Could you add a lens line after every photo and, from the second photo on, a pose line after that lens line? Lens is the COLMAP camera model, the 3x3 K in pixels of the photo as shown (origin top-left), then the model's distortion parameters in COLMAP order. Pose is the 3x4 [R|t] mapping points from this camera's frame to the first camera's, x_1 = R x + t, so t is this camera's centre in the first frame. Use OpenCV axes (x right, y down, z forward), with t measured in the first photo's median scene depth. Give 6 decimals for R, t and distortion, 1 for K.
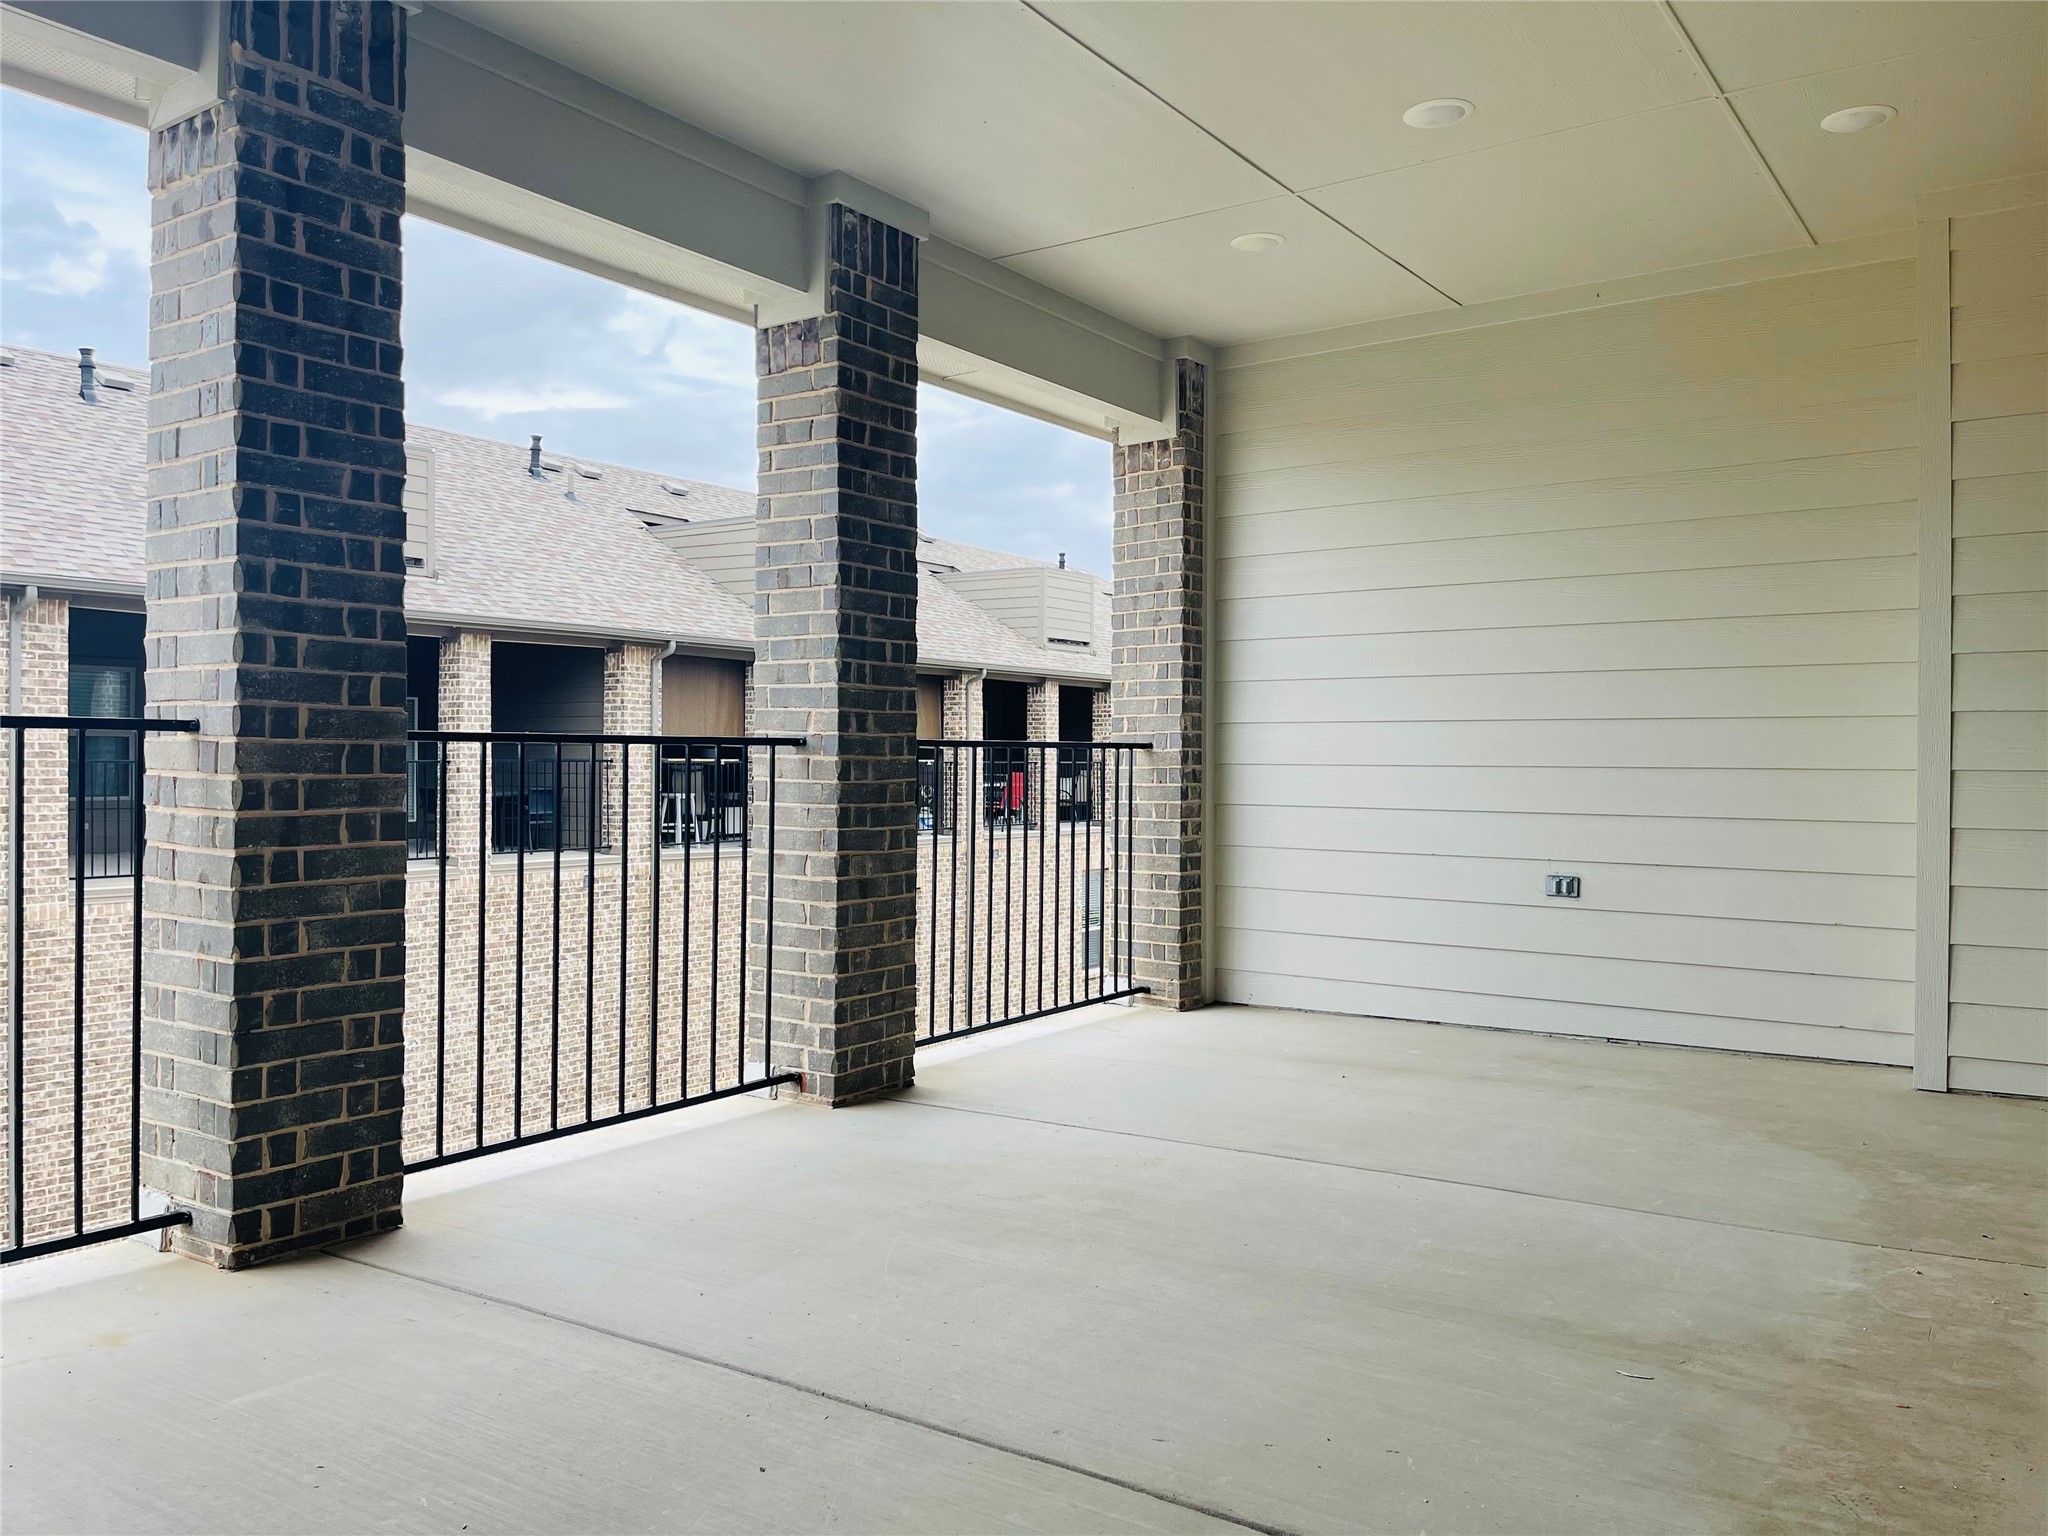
lens RADIAL K [[1567.7, 0, 1029.9], [0, 1567.7, 757.8], [0, 0, 1]] dist [0.091441, -0.115872]
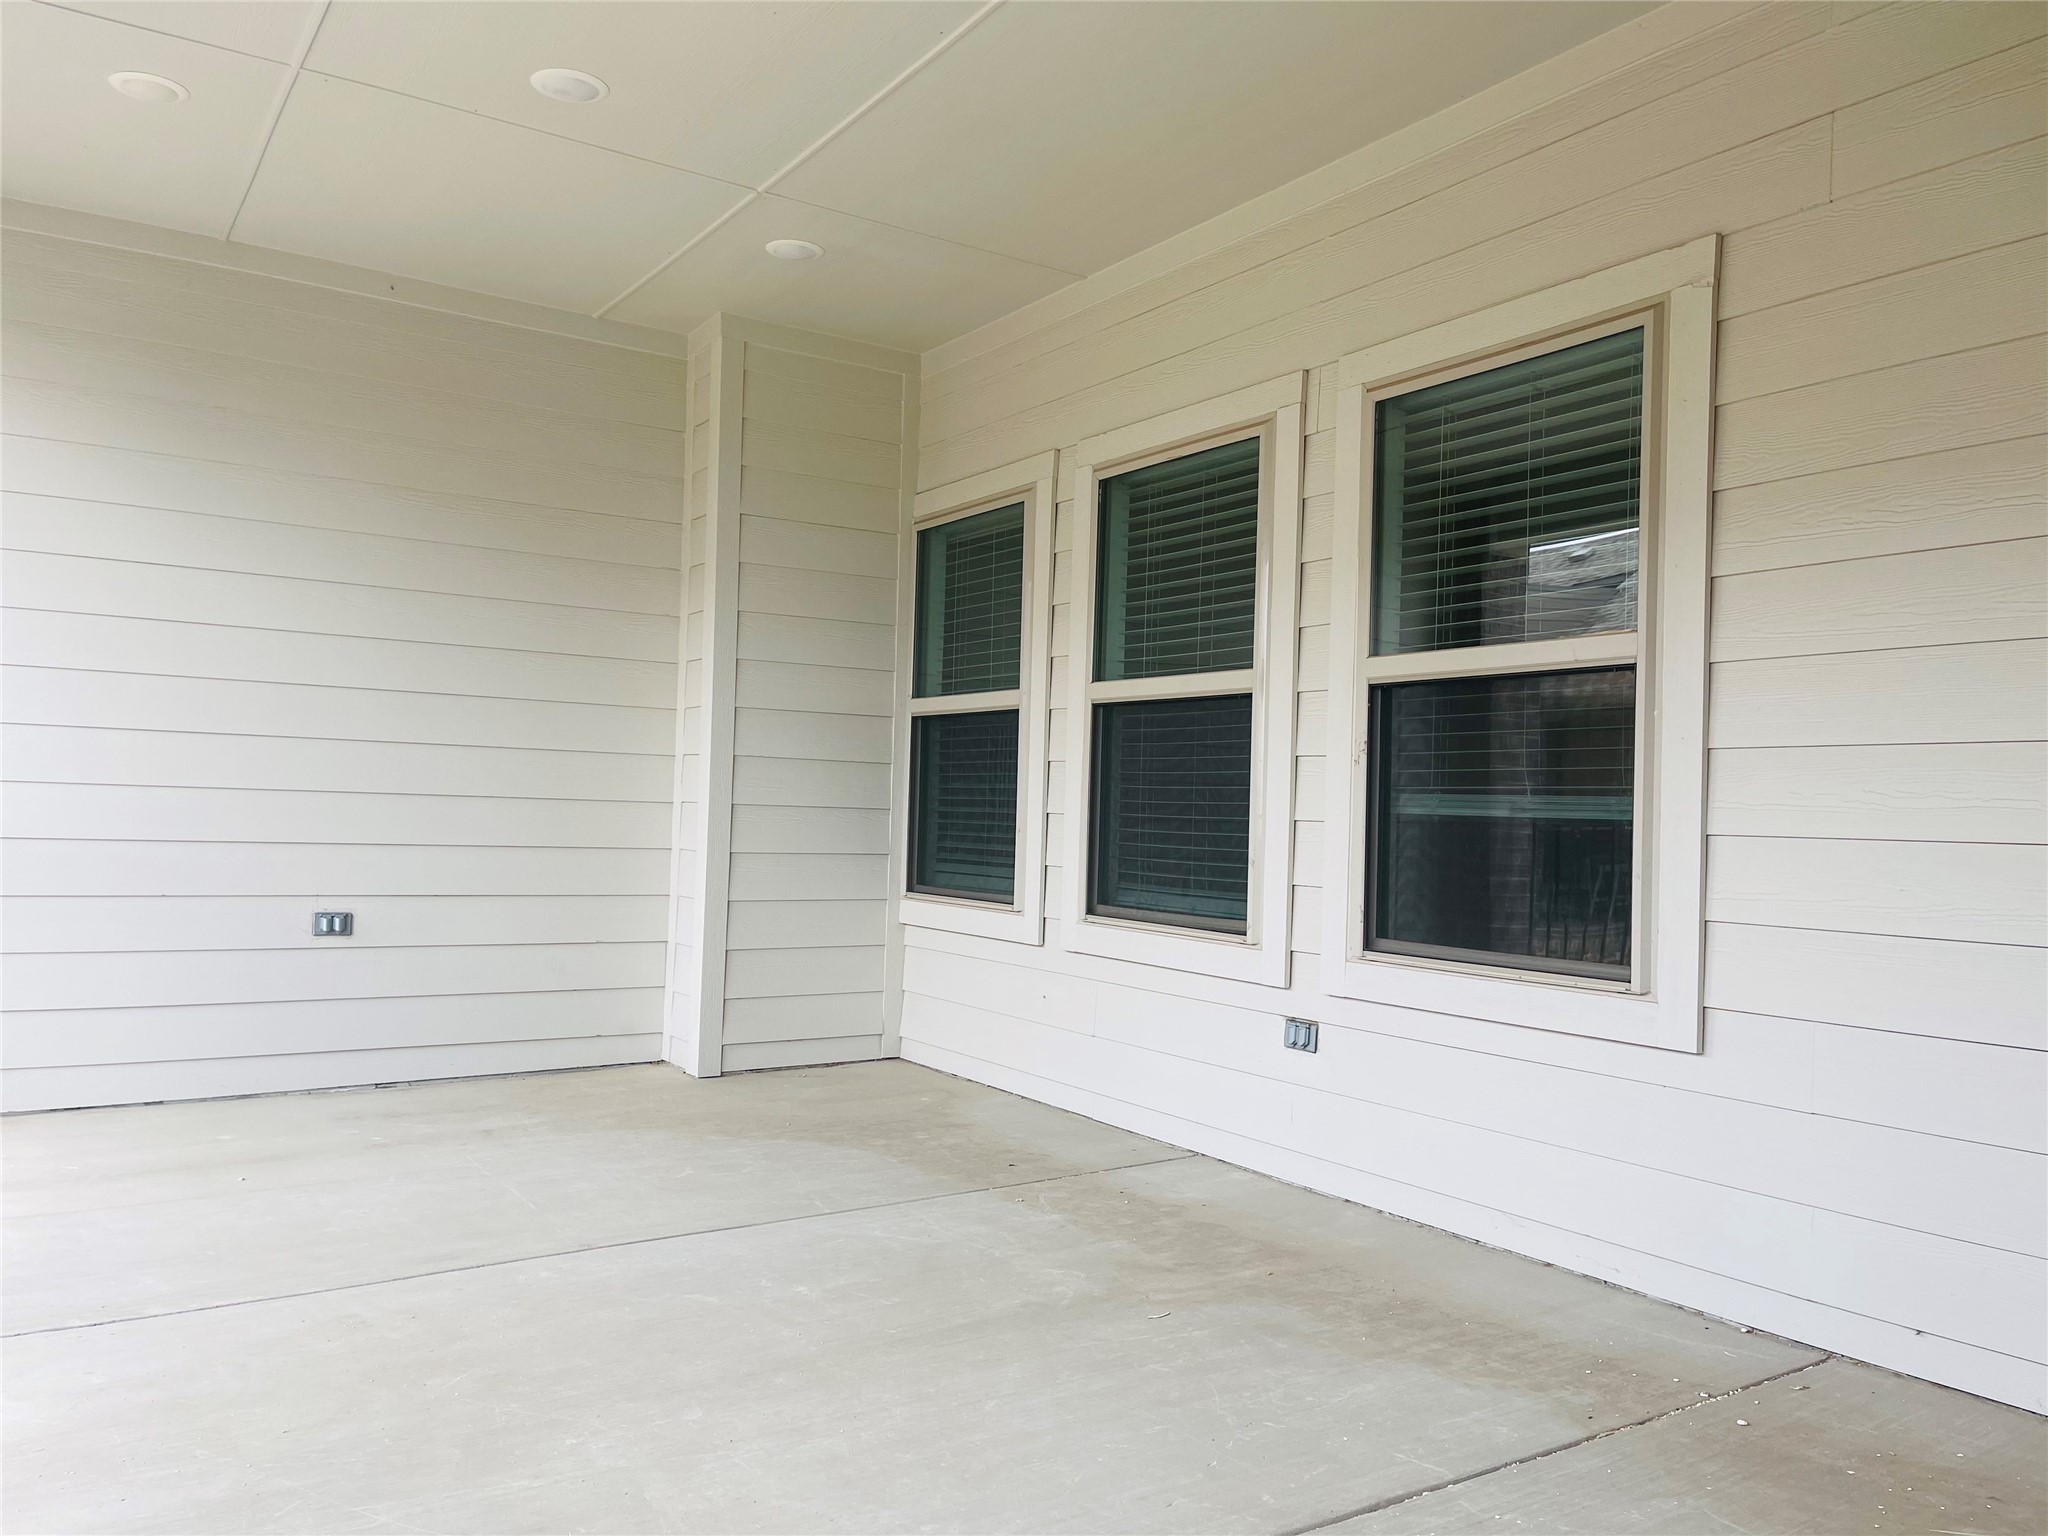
lens RADIAL K [[1567.7, 0, 1029.9], [0, 1567.7, 757.8], [0, 0, 1]] dist [0.091441, -0.115872]
pose [[0.363221, 0.037672, 0.930941, -0.742060], [-0.032666, 0.999083, -0.027684, -0.002987], [-0.931130, -0.020355, 0.364119, 0.608405]]
